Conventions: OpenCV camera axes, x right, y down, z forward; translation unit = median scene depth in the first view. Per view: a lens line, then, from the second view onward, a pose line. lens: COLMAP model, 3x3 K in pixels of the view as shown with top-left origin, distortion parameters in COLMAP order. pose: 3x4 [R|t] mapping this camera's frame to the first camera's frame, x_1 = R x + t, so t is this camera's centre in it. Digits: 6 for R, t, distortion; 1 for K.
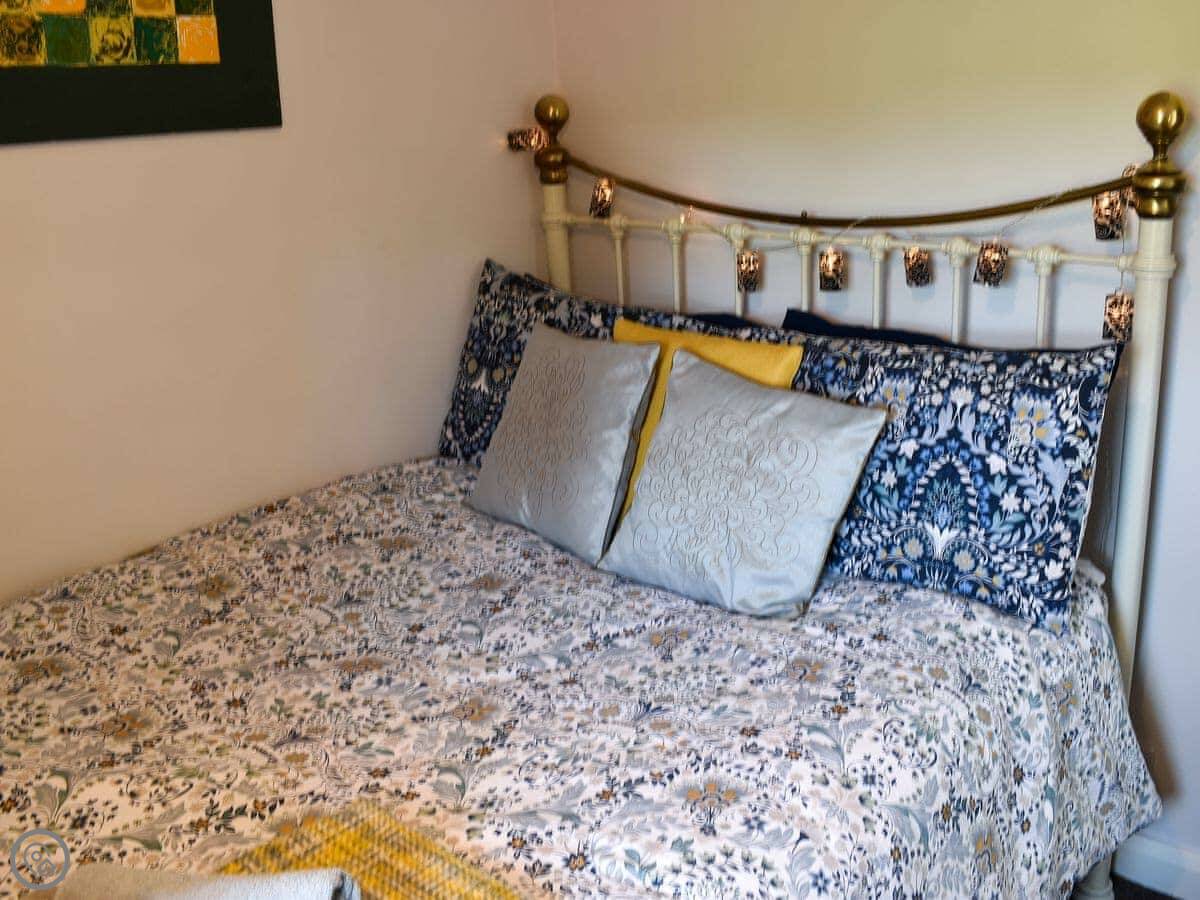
lens RADIAL K [[1207.6, 0, 600.0], [0, 1207.6, 450.0], [0, 0, 1]] dist [-0.013934, 0.002965]
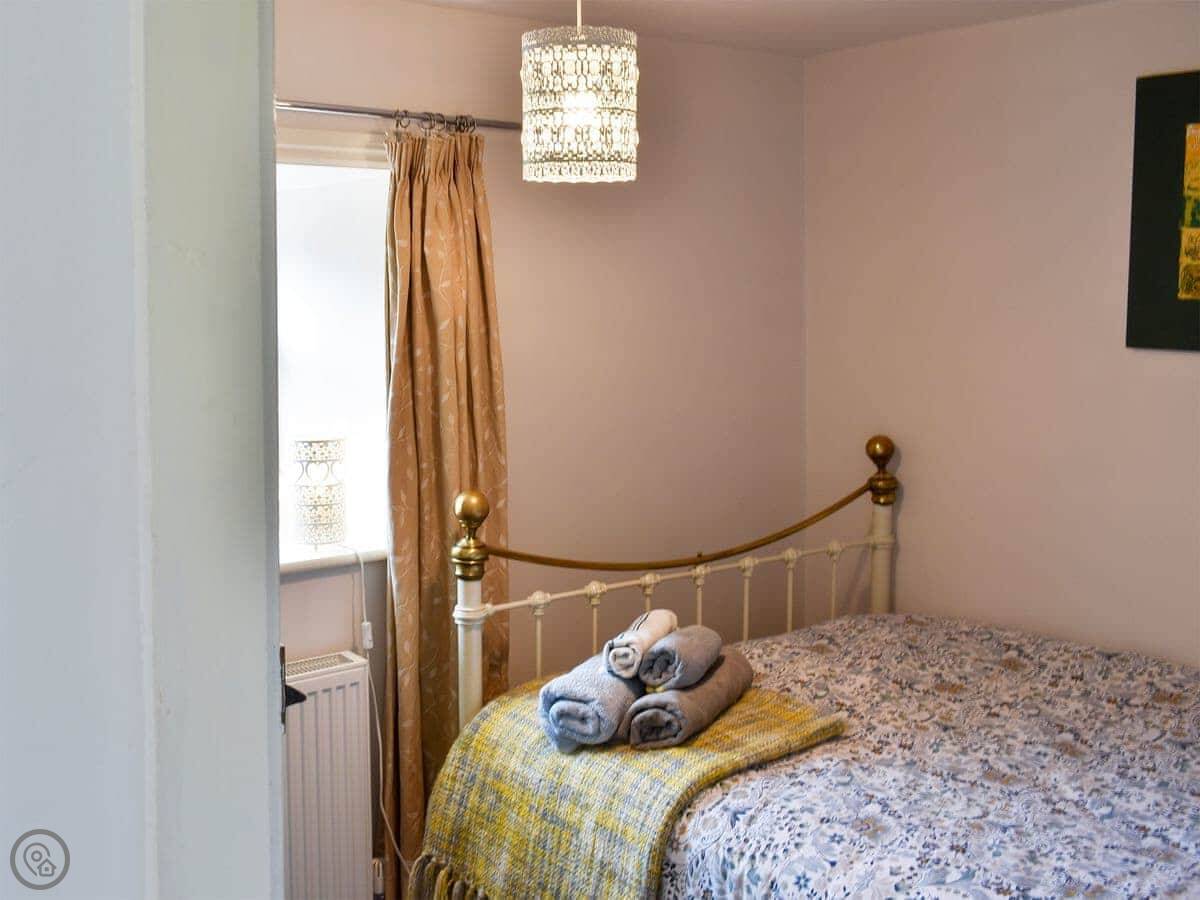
lens RADIAL K [[1207.6, 0, 600.0], [0, 1207.6, 450.0], [0, 0, 1]] dist [-0.013934, 0.002965]
pose [[-0.181044, 0.152036, -0.971652, 1.356964], [-0.300288, 0.932252, 0.201823, -0.285393], [0.936509, 0.328315, -0.123124, 0.714174]]
